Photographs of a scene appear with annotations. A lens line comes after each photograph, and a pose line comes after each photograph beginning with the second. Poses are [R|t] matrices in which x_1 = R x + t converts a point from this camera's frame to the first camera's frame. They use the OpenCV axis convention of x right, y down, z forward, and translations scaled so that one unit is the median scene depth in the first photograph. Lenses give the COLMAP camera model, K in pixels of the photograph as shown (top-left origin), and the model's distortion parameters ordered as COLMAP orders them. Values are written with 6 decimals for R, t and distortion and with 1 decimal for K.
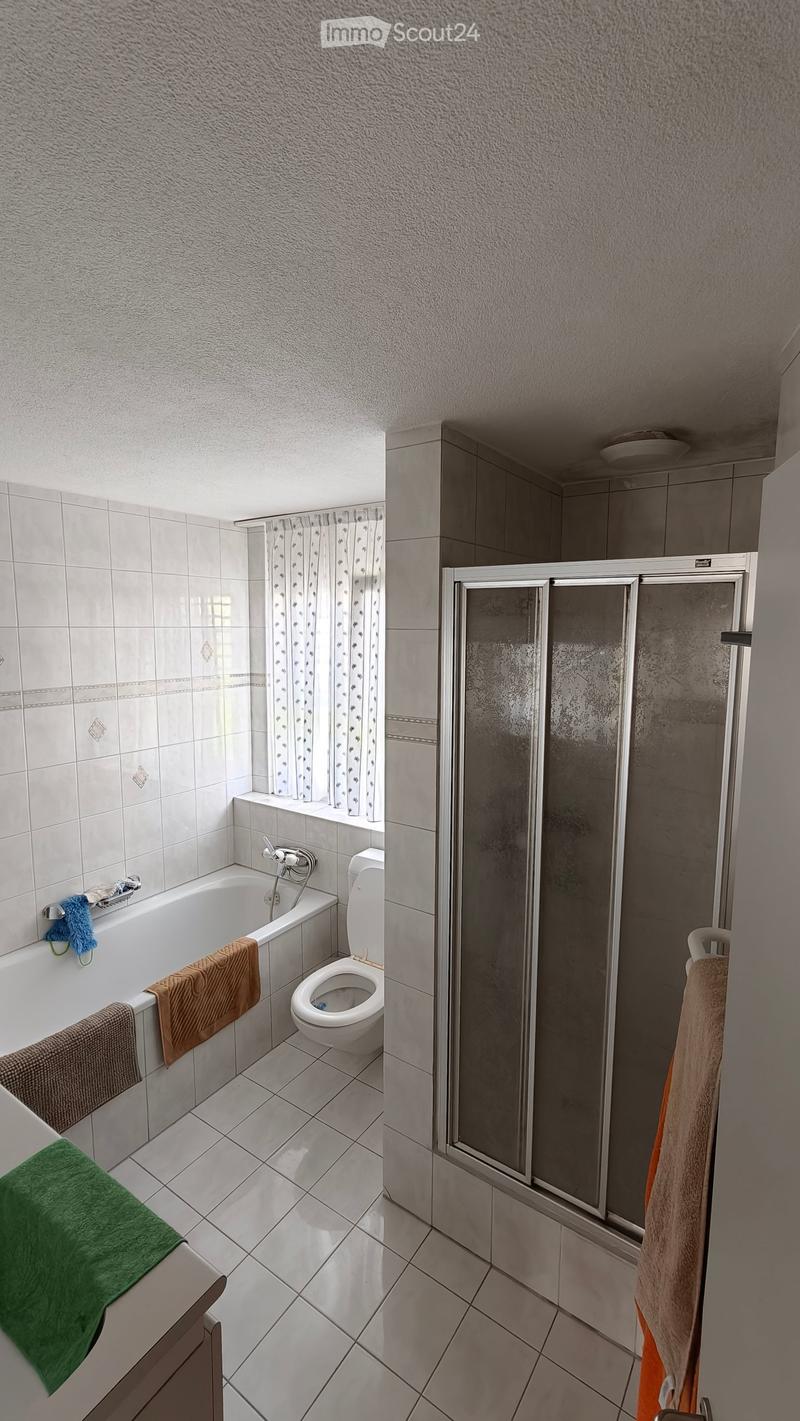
lens RADIAL K [[632.2, 0, 397.7], [0, 632.2, 708.8], [0, 0, 1]] dist [0.003738, 0.000257]
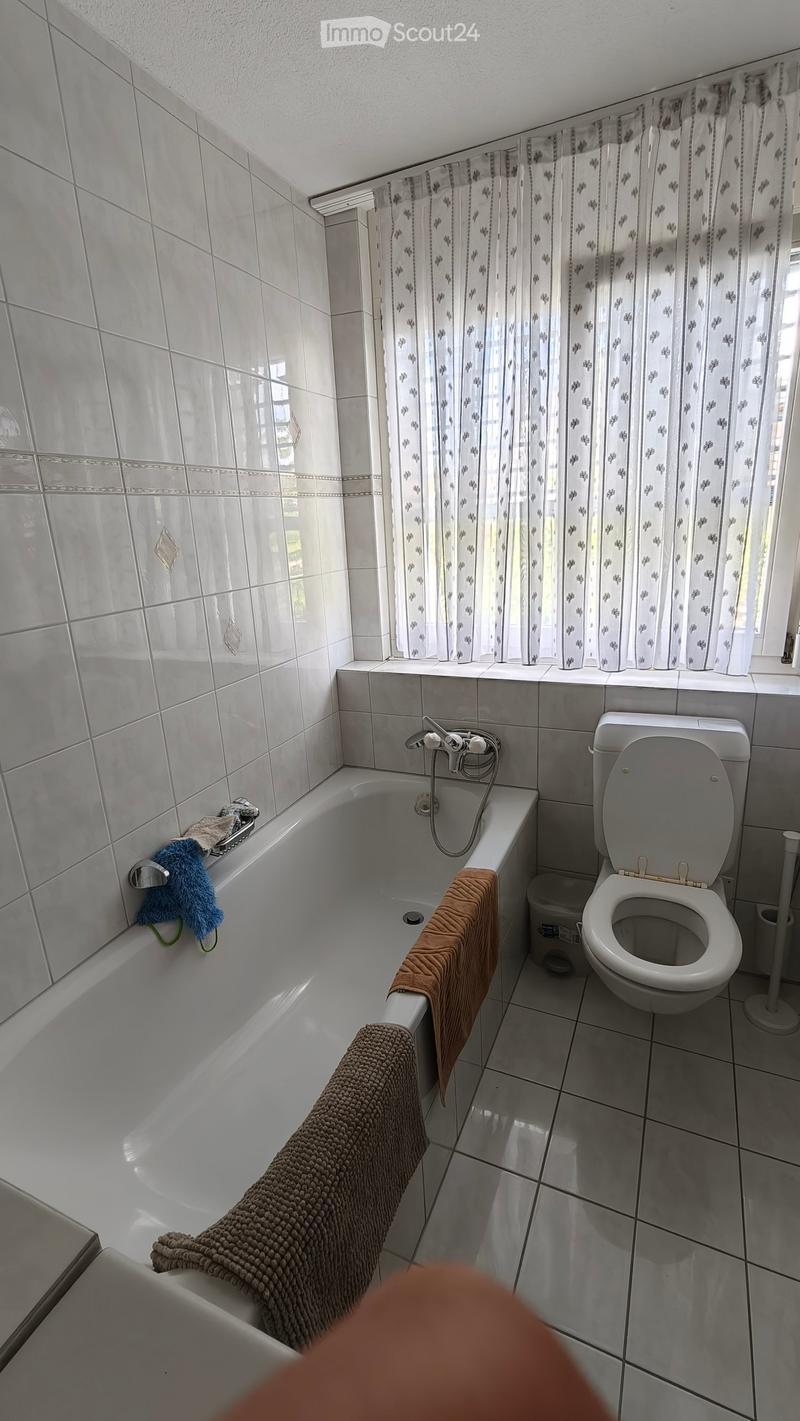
lens RADIAL K [[632.2, 0, 400.7], [0, 632.2, 706.6], [0, 0, 1]] dist [0.003738, 0.000257]
pose [[0.982934, -0.101546, 0.153391, -0.345927], [0.076481, 0.983940, 0.161283, 0.087576], [-0.167306, -0.146799, 0.974915, 0.382477]]
